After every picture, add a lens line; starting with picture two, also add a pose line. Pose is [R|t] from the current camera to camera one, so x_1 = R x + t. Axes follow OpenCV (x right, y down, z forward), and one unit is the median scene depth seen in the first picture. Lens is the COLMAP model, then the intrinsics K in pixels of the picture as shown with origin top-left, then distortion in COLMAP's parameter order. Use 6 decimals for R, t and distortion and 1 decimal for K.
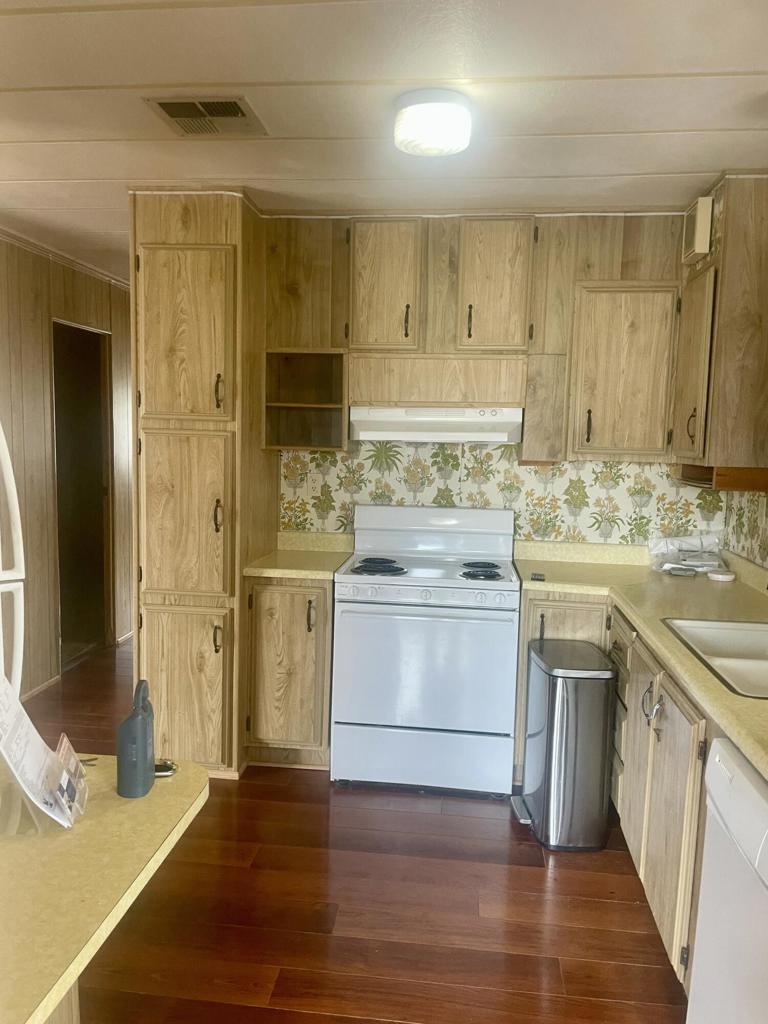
lens RADIAL K [[782.1, 0, 383.8], [0, 782.1, 513.0], [0, 0, 1]] dist [0.041666, -0.008216]
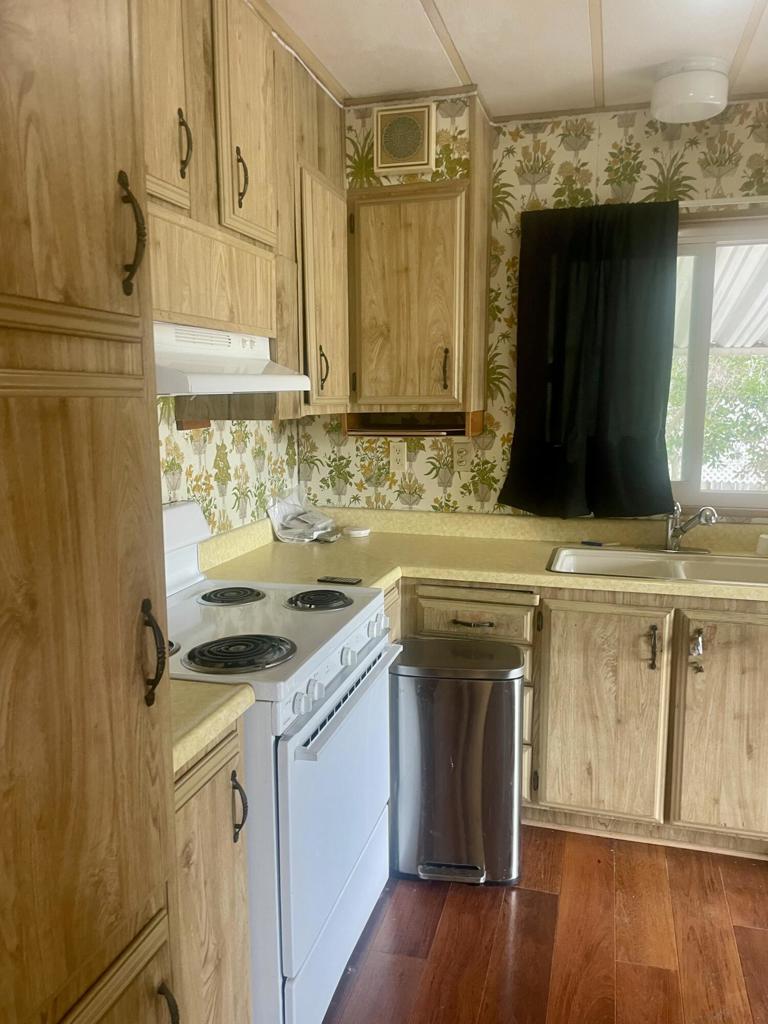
lens RADIAL K [[782.1, 0, 388.0], [0, 782.1, 516.2], [0, 0, 1]] dist [0.041666, -0.008216]
pose [[0.150512, -0.176772, 0.972675, -0.425295], [0.103096, 0.981326, 0.162391, -0.077990], [-0.983218, 0.075837, 0.165926, 0.741224]]
